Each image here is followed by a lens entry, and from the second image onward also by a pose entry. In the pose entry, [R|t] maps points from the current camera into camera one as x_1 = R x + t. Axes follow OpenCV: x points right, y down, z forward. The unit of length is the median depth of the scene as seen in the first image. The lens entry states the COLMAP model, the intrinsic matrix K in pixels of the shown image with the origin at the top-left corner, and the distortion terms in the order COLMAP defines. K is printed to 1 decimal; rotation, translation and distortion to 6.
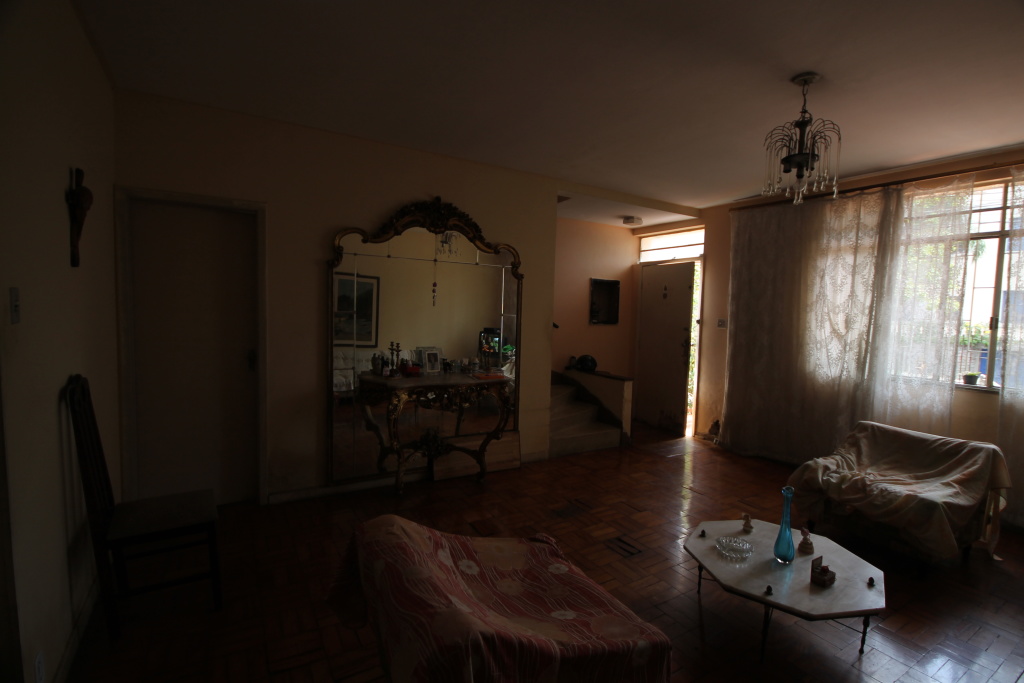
lens RADIAL K [[481.2, 0, 514.5], [0, 481.2, 342.1], [0, 0, 1]] dist [-0.002883, -0.000096]
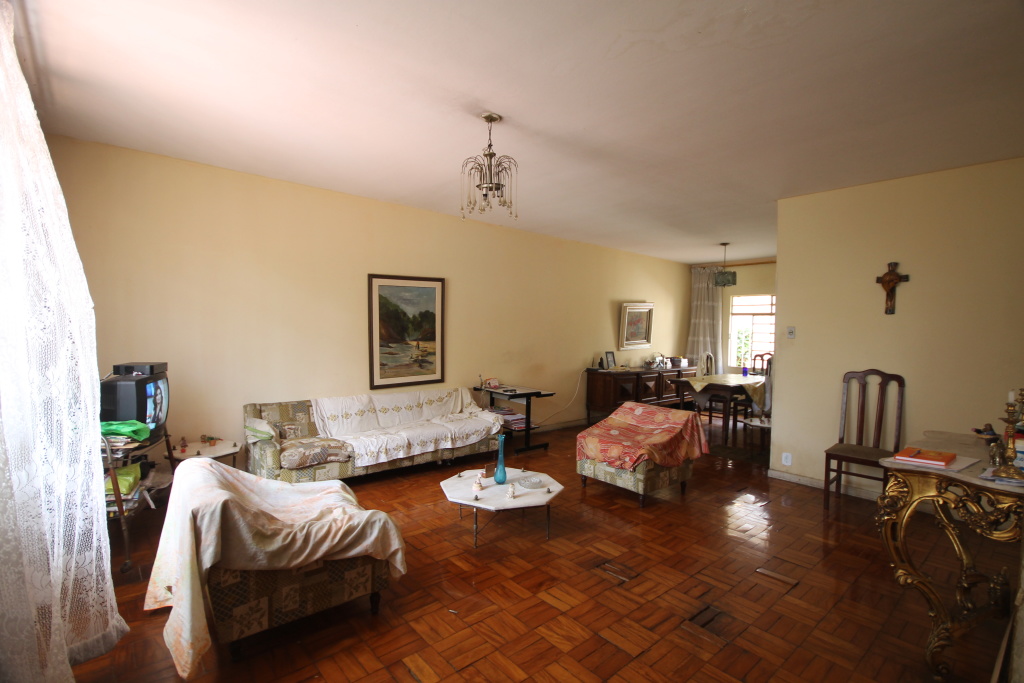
lens RADIAL K [[481.2, 0, 514.0], [0, 481.2, 336.2], [0, 0, 1]] dist [-0.002883, -0.000096]
pose [[-0.984685, -0.049313, -0.167226, 0.416737], [-0.062456, 0.995280, 0.074271, -0.058195], [0.162774, 0.083578, -0.983117, 1.288732]]
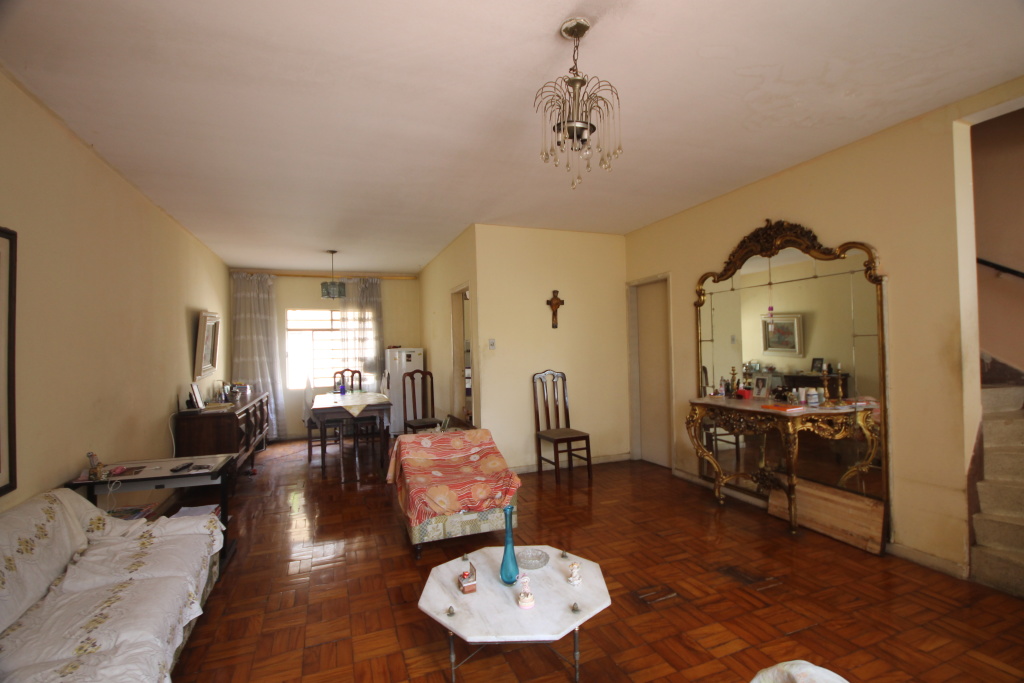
lens RADIAL K [[481.2, 0, 518.0], [0, 481.2, 341.1], [0, 0, 1]] dist [-0.002883, -0.000096]
pose [[-0.170217, -0.041908, -0.984515, 0.803963], [-0.048386, 0.998246, -0.034127, 0.004380], [0.984218, 0.041828, -0.171946, 0.614319]]
